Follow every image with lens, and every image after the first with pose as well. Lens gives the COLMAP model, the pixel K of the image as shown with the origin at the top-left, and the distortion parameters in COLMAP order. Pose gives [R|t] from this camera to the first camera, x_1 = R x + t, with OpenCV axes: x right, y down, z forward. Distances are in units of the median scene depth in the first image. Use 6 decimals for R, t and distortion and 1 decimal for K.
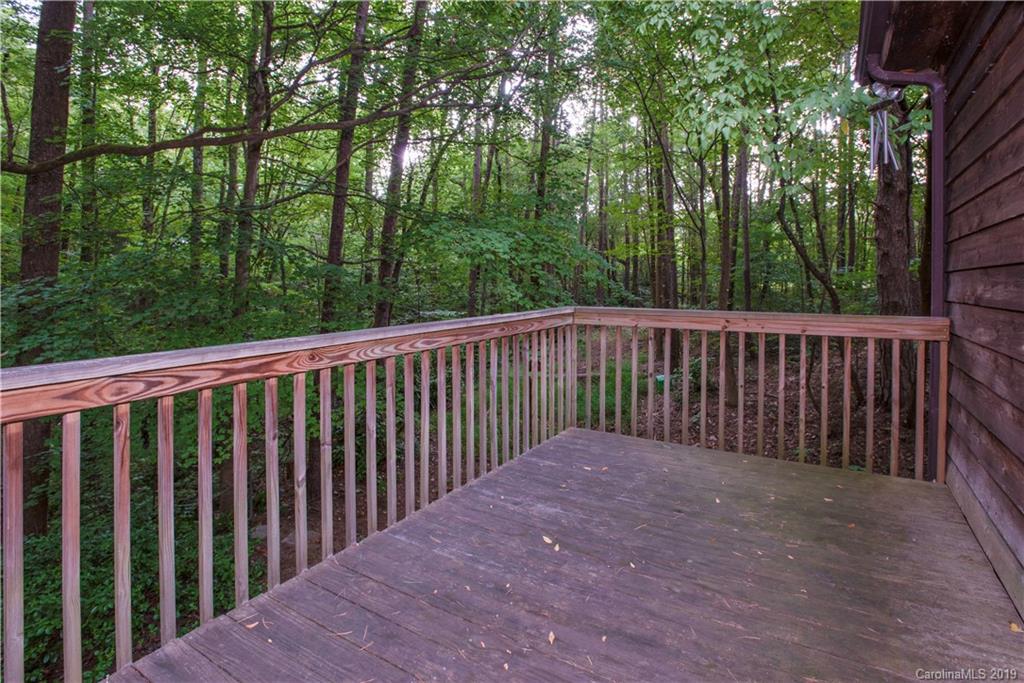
lens RADIAL K [[521.6, 0, 510.4], [0, 521.6, 344.4], [0, 0, 1]] dist [-0.042827, 0.013382]
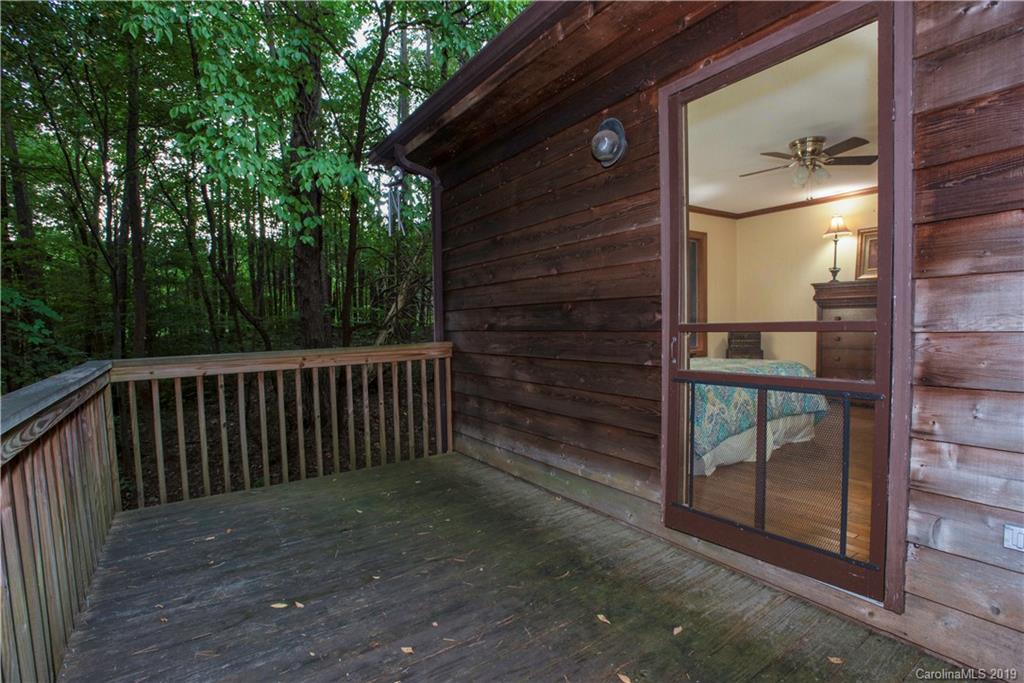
lens RADIAL K [[521.6, 0, 506.9], [0, 521.6, 348.9], [0, 0, 1]] dist [-0.042827, 0.013382]
pose [[0.389236, -0.058108, 0.919303, -0.542108], [0.126372, 0.991940, 0.009193, -0.026905], [-0.912428, 0.112596, 0.393443, 0.217026]]
